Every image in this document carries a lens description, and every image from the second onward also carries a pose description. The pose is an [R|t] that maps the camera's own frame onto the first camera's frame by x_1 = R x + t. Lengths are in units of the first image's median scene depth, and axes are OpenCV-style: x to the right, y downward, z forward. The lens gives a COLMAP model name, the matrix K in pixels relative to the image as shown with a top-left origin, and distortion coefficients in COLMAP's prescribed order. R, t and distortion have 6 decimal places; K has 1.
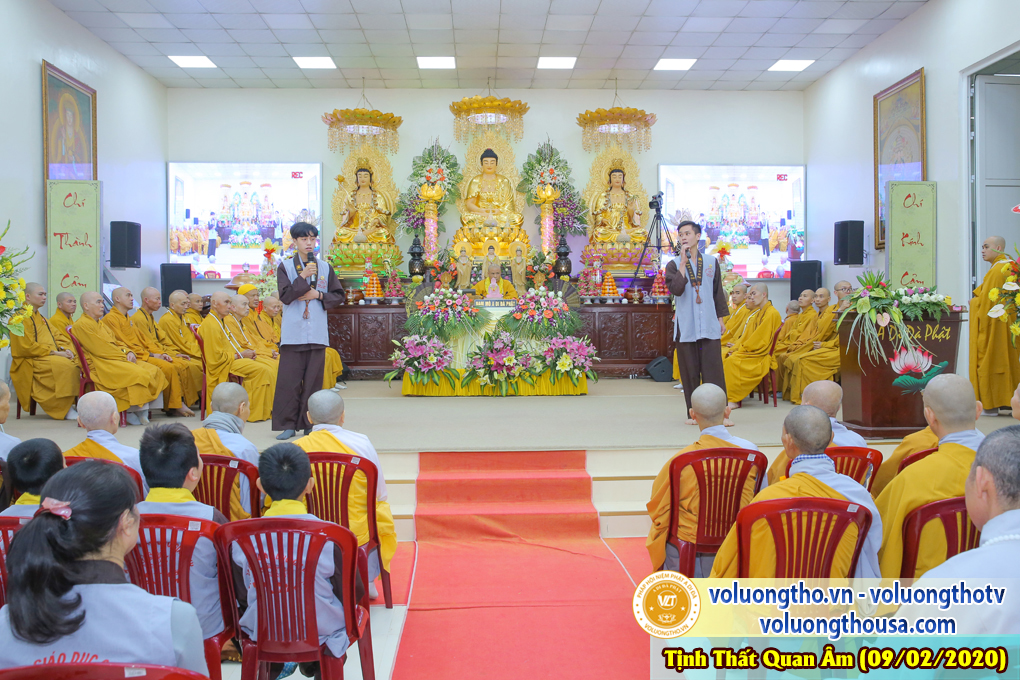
lens RADIAL K [[858.3, 0, 523.6], [0, 858.3, 335.5], [0, 0, 1]] dist [-0.074924, 0.104852]
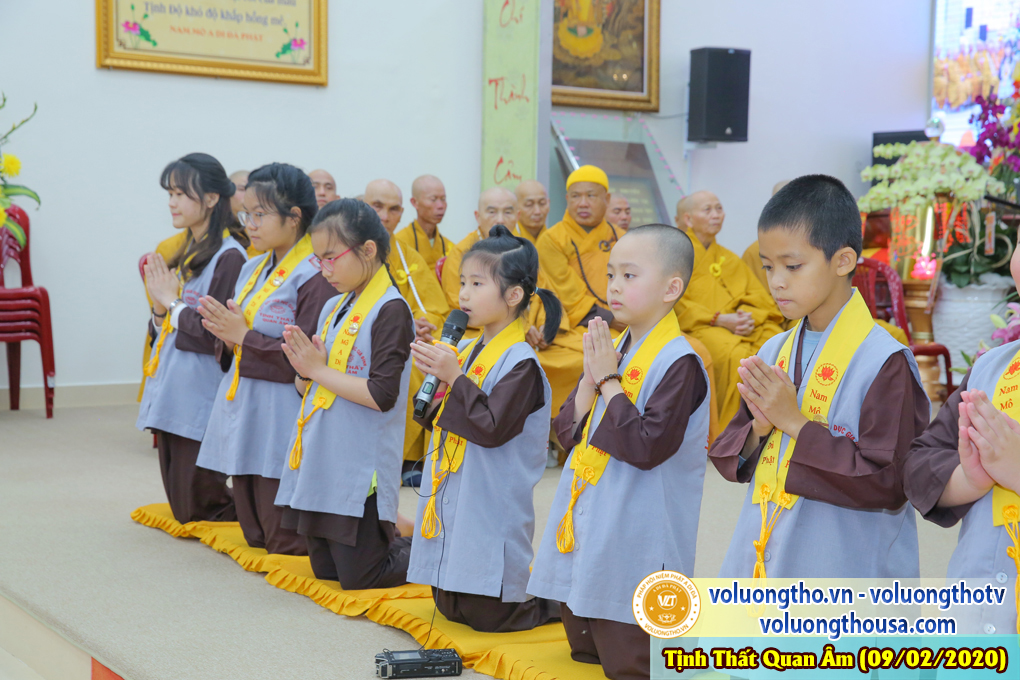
lens RADIAL K [[1529.0, 0, 510.0], [0, 1529.0, 340.0], [0, 0, 1]] dist [0.147973, 0.026173]
pose [[0.522498, 0.064396, -0.850205, 0.213243], [-0.036384, 0.997920, 0.053225, -0.008107], [0.851864, 0.003124, 0.523754, 0.394778]]
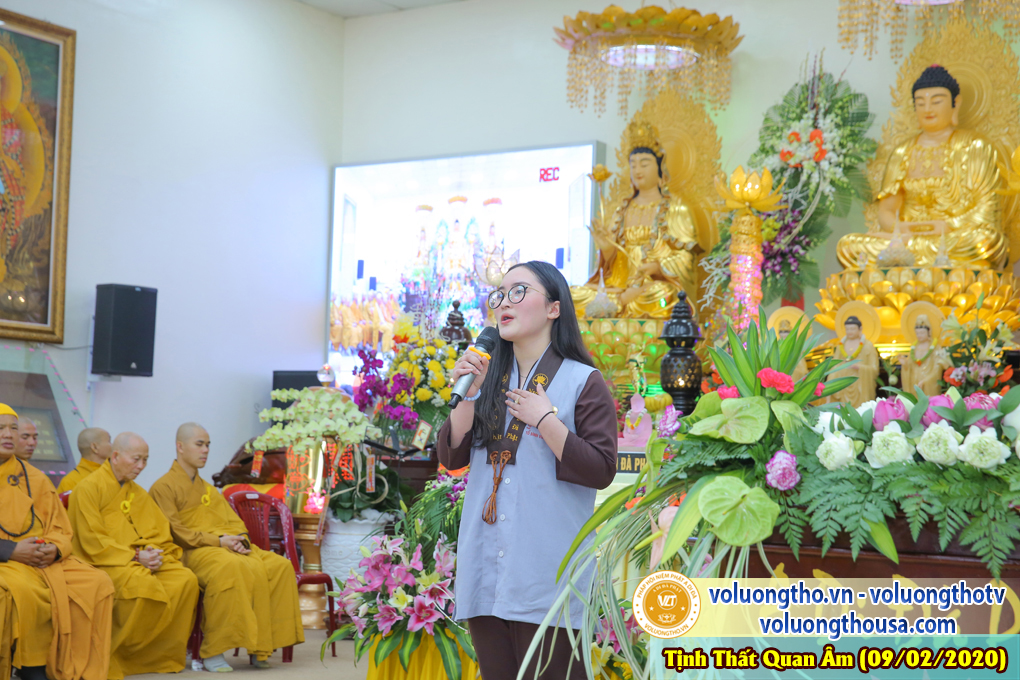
lens RADIAL K [[1755.7, 0, 508.1], [0, 1755.7, 341.1], [0, 0, 1]] dist [0.186295, 0.043918]
pose [[0.786651, -0.019206, -0.617099, 0.322113], [-0.050582, 0.994151, -0.095422, -0.011490], [0.615322, 0.106278, 0.781078, 0.297044]]
